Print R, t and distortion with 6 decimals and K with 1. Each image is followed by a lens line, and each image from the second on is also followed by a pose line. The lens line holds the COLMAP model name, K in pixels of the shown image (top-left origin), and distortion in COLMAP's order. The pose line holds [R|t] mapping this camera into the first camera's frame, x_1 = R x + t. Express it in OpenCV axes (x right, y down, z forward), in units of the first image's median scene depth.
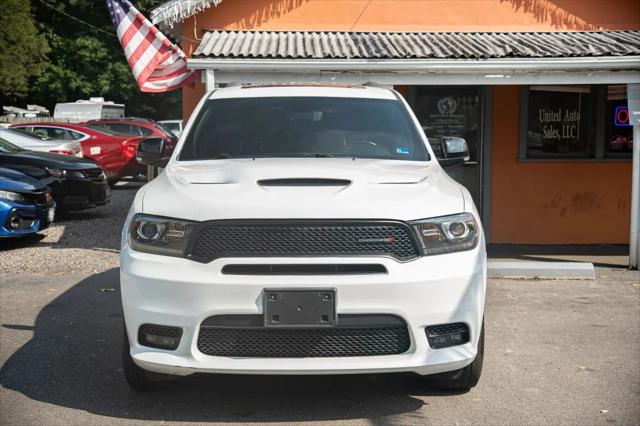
lens RADIAL K [[930.7, 0, 320.0], [0, 930.7, 213.0], [0, 0, 1]] dist [0.204408, 0.110938]
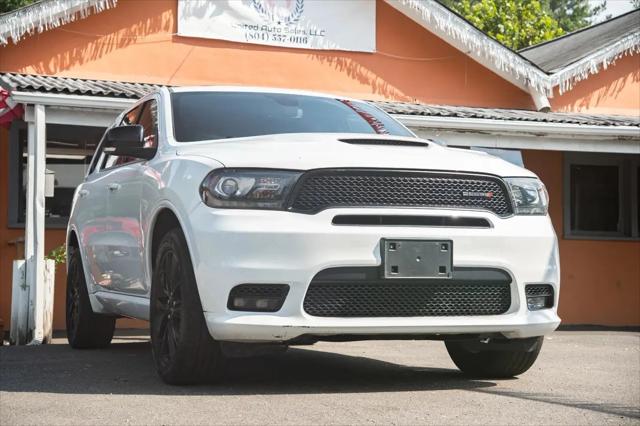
lens RADIAL K [[1095.6, 0, 304.1], [0, 1095.6, 212.1], [0, 0, 1]] dist [0.325410, 0.109385]
pose [[0.947379, 0.019217, 0.319538, -0.446746], [0.027146, 0.989778, -0.140008, 0.190299], [-0.318962, 0.141315, 0.937173, -0.015729]]
